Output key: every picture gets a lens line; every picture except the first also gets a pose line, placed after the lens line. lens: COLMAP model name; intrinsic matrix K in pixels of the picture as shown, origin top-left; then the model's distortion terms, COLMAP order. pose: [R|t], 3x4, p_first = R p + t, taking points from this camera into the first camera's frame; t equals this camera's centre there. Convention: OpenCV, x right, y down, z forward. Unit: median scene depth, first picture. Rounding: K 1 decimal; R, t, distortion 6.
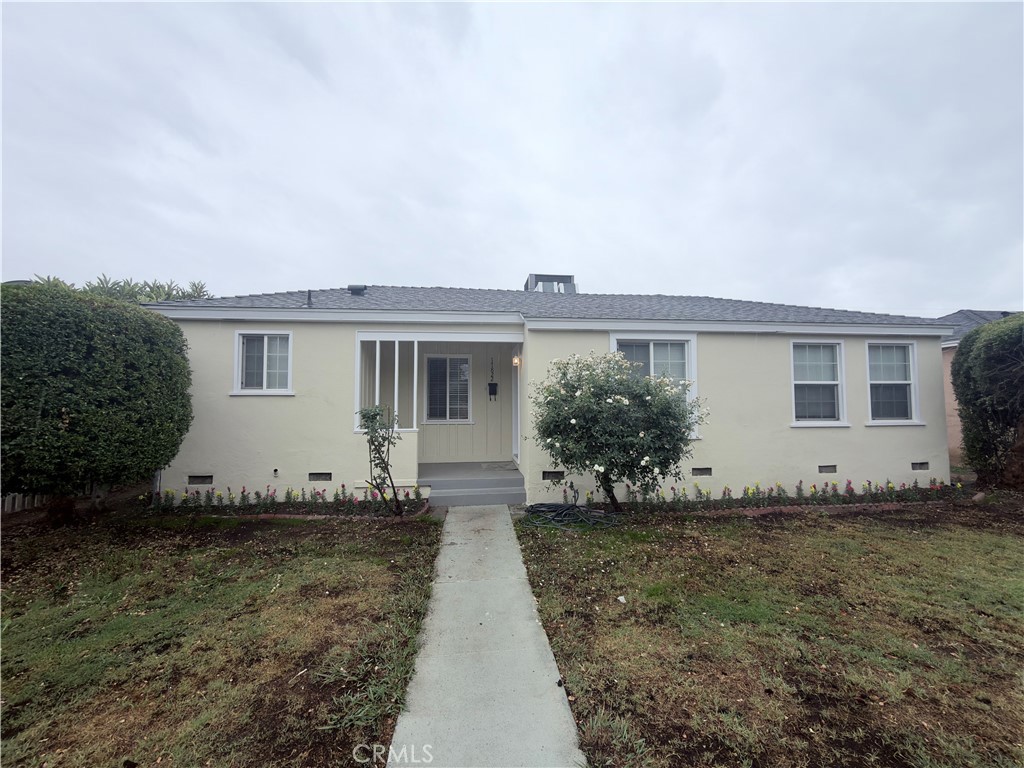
lens RADIAL K [[410.4, 0, 515.2], [0, 410.4, 384.6], [0, 0, 1]] dist [0.001439, 0.000657]
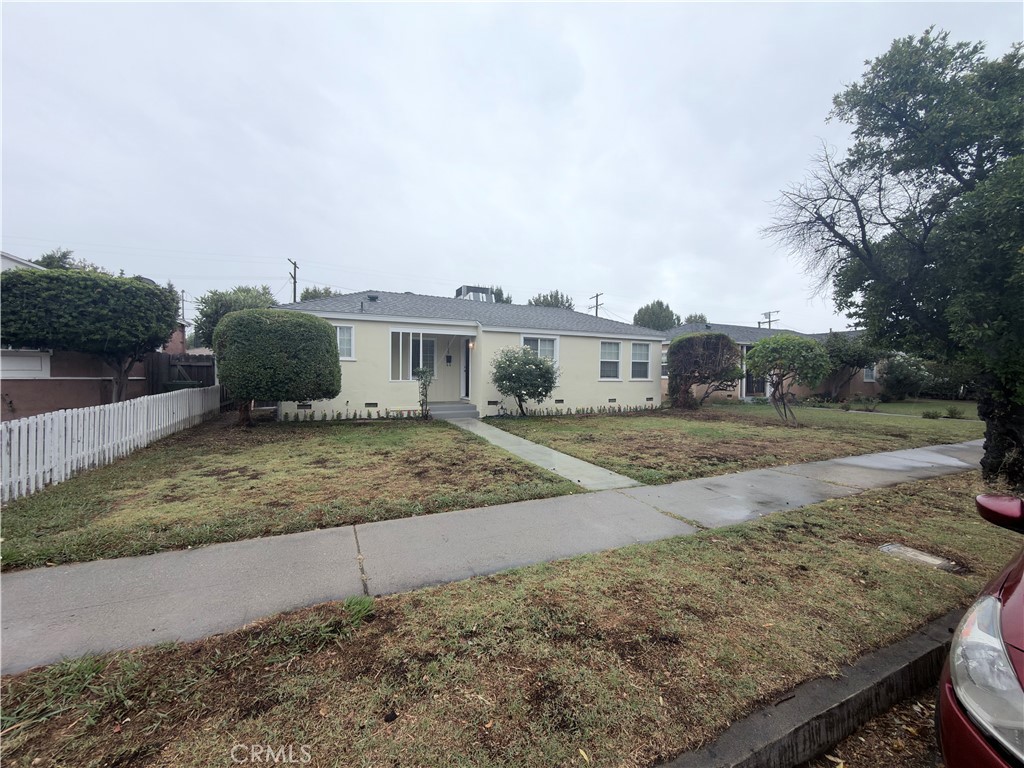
lens RADIAL K [[410.4, 0, 515.2], [0, 410.4, 384.6], [0, 0, 1]] dist [0.001439, 0.000657]
pose [[0.947765, 0.005054, 0.318930, -0.431959], [-0.030052, 0.996842, 0.073510, -0.022660], [-0.317551, -0.079254, 0.944923, -0.914608]]
